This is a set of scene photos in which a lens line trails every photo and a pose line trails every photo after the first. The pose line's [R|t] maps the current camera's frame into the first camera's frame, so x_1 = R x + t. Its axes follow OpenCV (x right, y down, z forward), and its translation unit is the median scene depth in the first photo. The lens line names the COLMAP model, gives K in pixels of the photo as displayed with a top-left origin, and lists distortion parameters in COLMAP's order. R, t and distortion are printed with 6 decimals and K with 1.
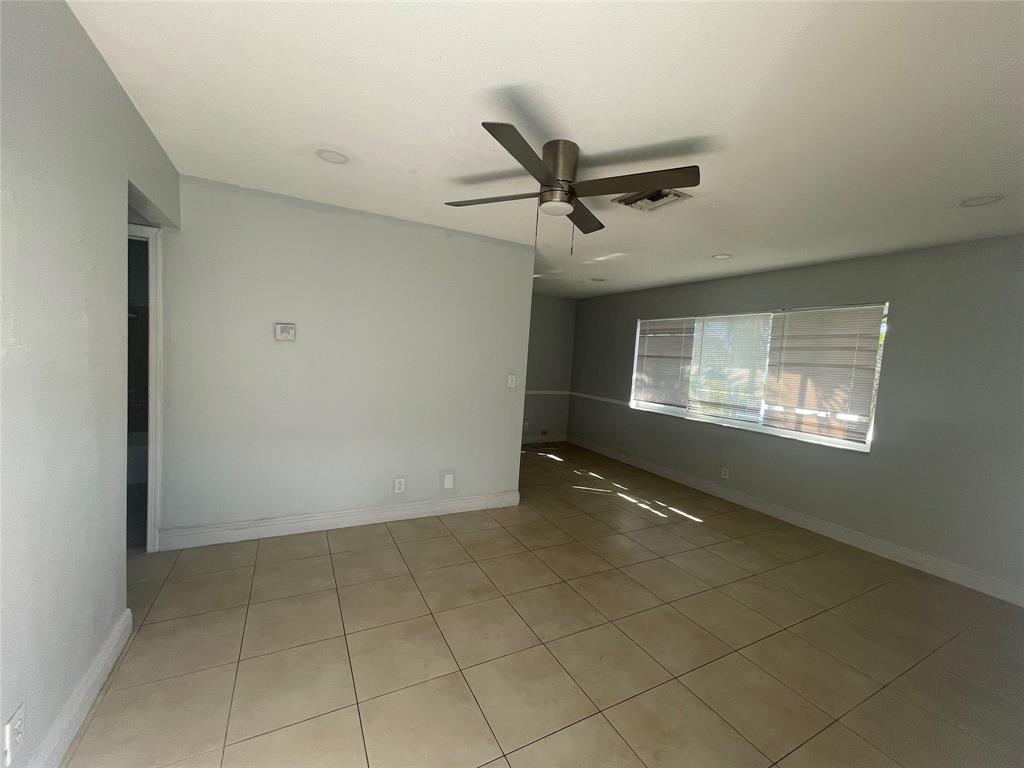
lens RADIAL K [[414.5, 0, 512.0], [0, 414.5, 384.0], [0, 0, 1]] dist [0.001393, -0.000021]
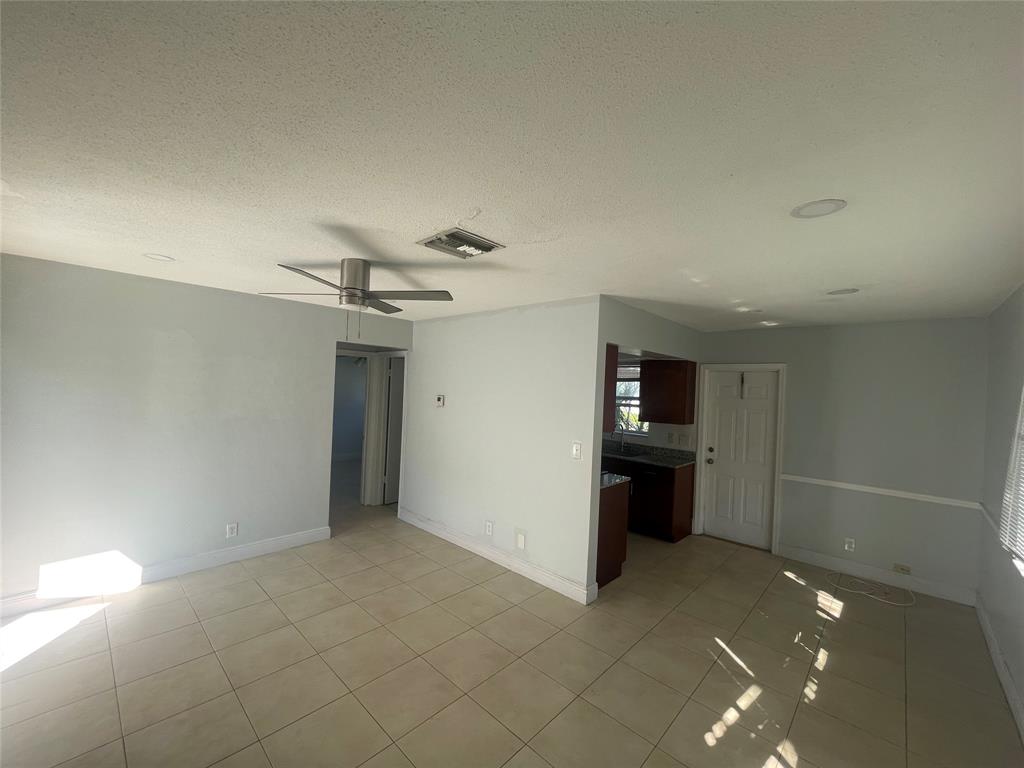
lens RADIAL K [[414.4, 0, 512.0], [0, 414.4, 384.0], [0, 0, 1]] dist [0.000551, 0.000472]
pose [[0.328391, -0.050748, -0.943178, 1.020797], [-0.088689, 0.992487, -0.084280, -0.079688], [0.940369, 0.111326, 0.321423, 0.738152]]
